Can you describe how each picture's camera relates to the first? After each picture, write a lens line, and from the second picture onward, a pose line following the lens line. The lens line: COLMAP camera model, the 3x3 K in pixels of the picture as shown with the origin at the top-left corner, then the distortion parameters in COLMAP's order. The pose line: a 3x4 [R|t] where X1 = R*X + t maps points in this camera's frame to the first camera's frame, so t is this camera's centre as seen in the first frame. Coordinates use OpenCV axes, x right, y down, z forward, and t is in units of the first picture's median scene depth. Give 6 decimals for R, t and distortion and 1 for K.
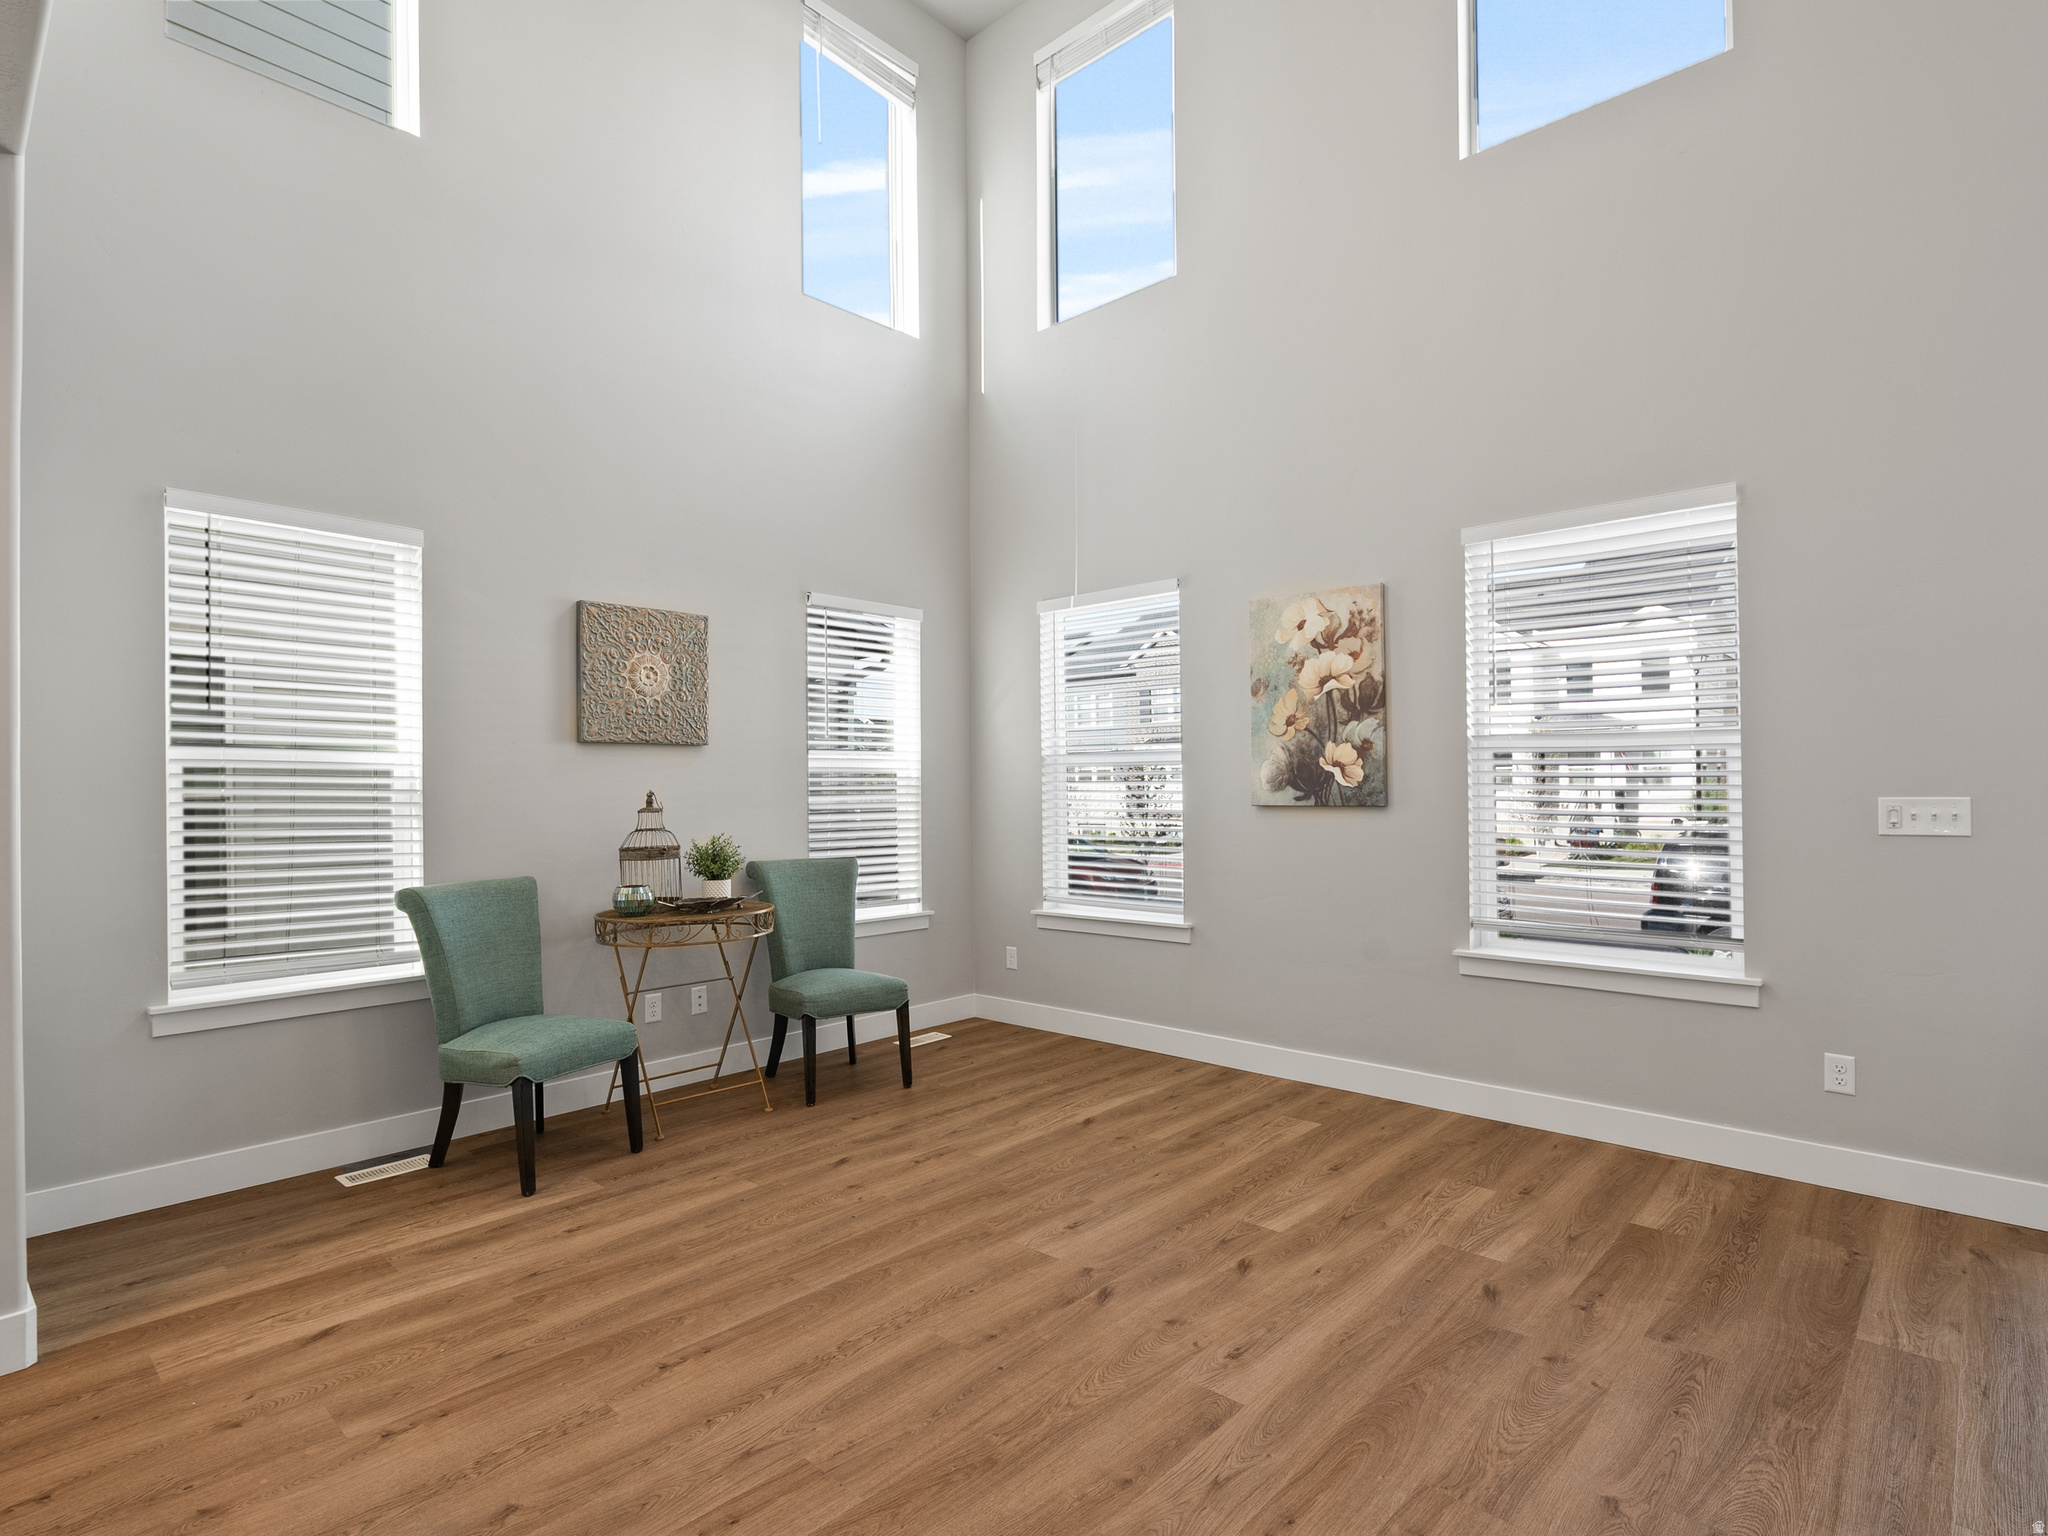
lens RADIAL K [[1051.5, 0, 1015.1], [0, 1051.5, 807.2], [0, 0, 1]] dist [-0.002361, 0.002674]
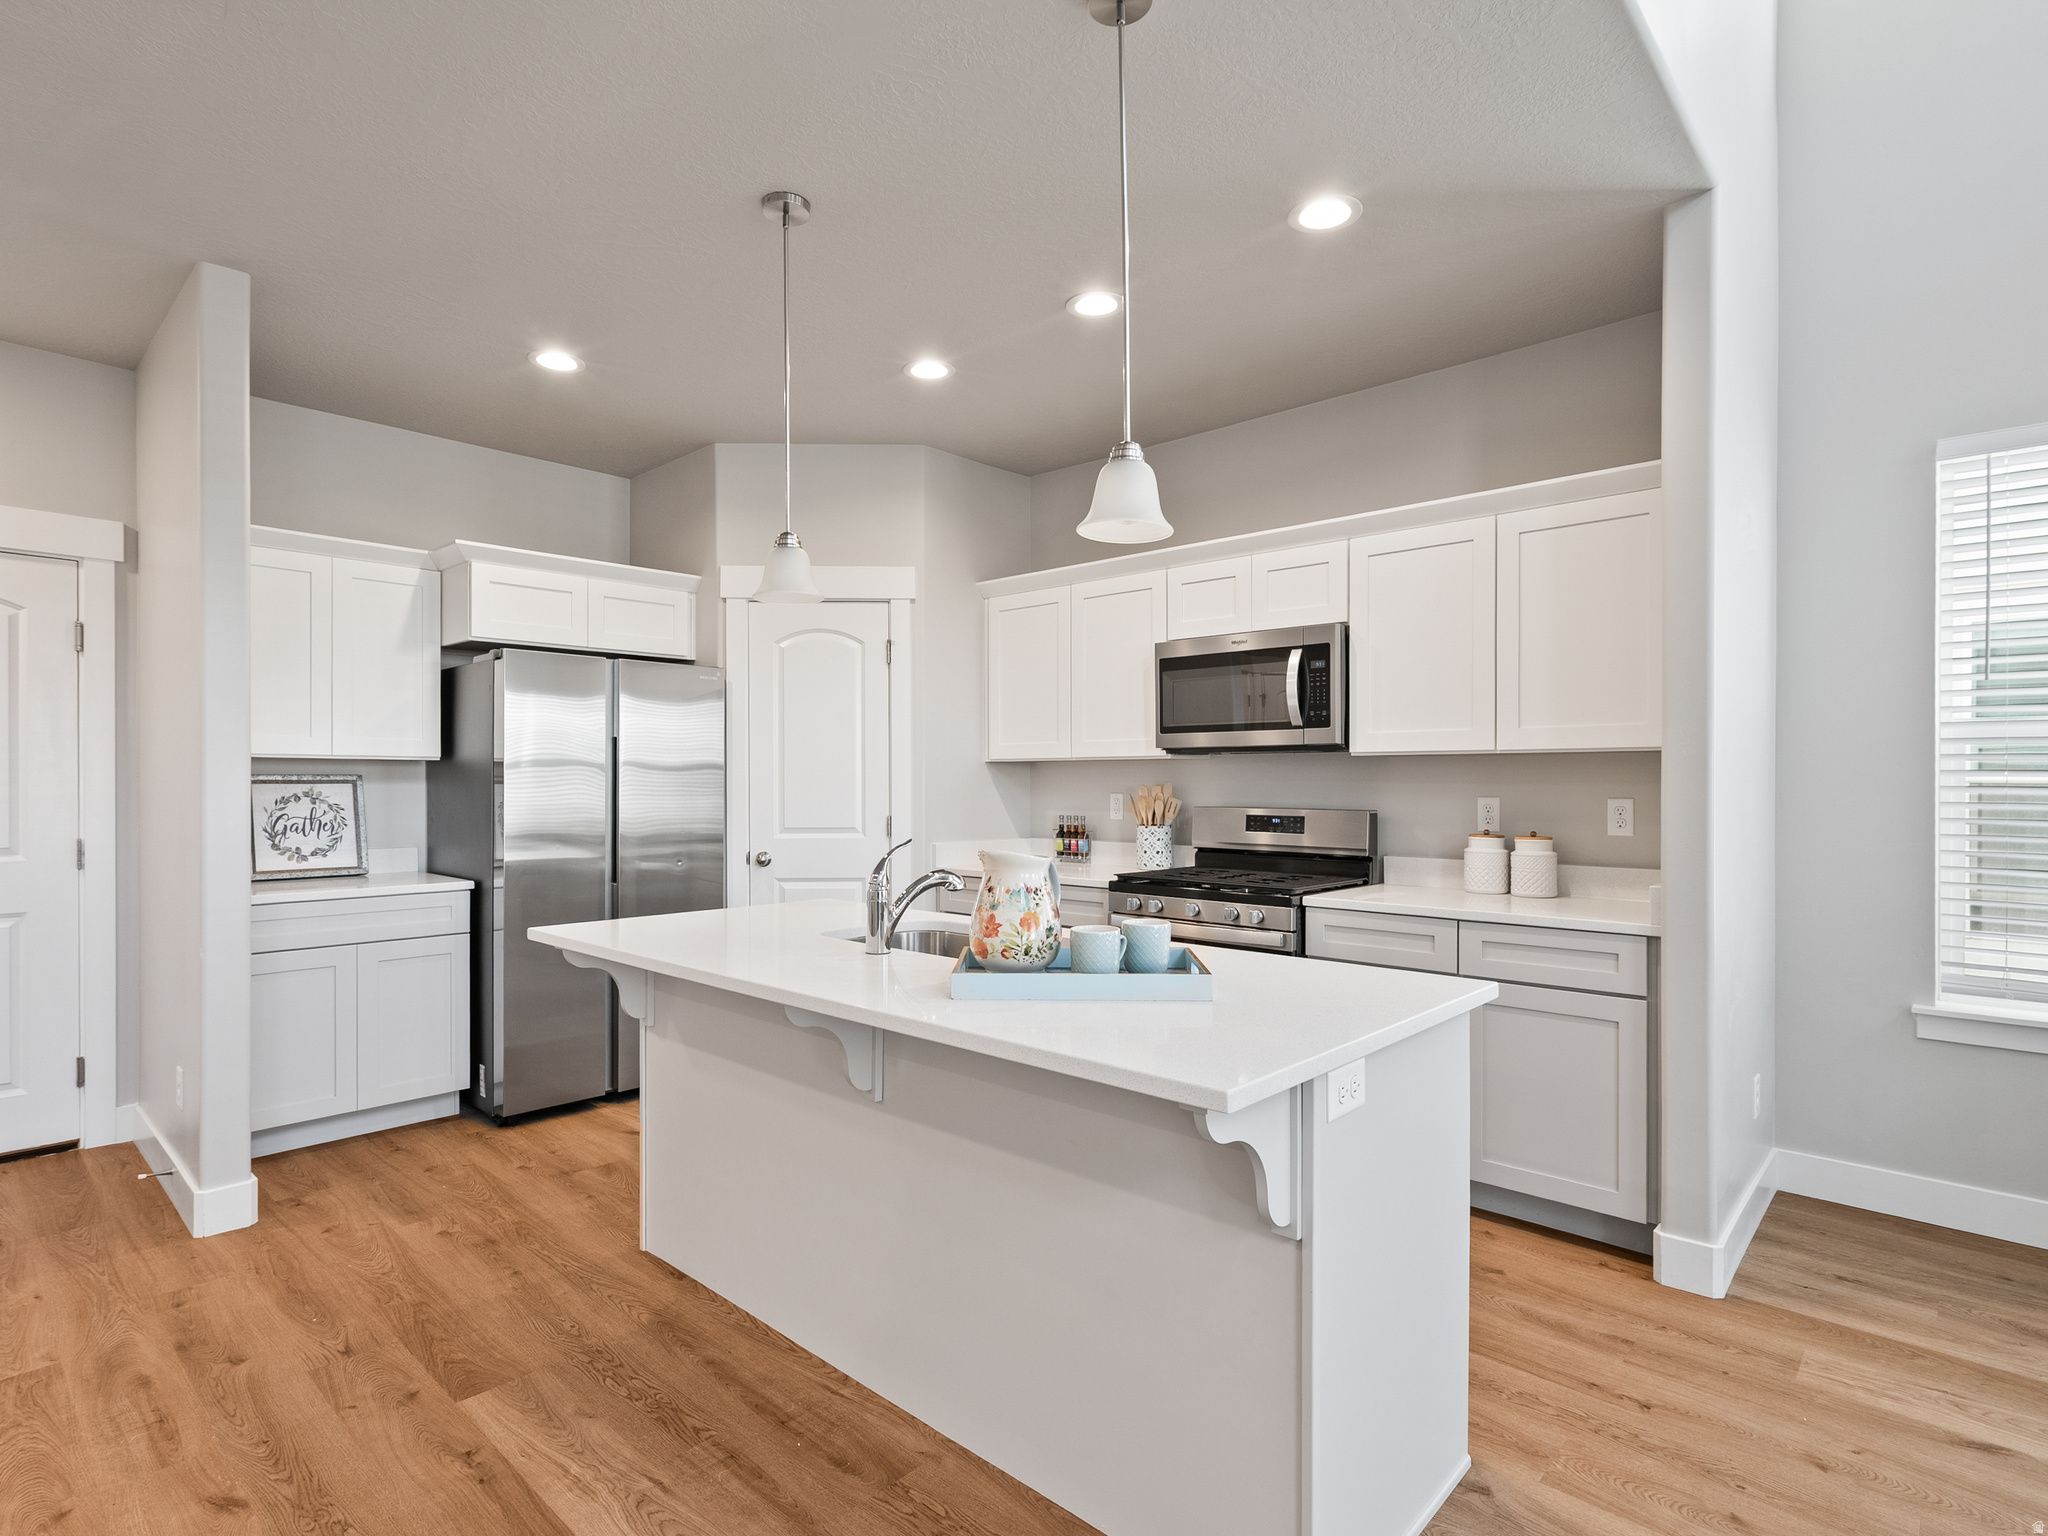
lens RADIAL K [[1051.5, 0, 1005.7], [0, 1051.5, 800.8], [0, 0, 1]] dist [-0.002361, 0.002674]
pose [[0.001639, 0.030737, -0.999526, 0.101090], [-0.016557, 0.999391, 0.030706, -0.006014], [0.999862, 0.016498, 0.002147, 0.178437]]
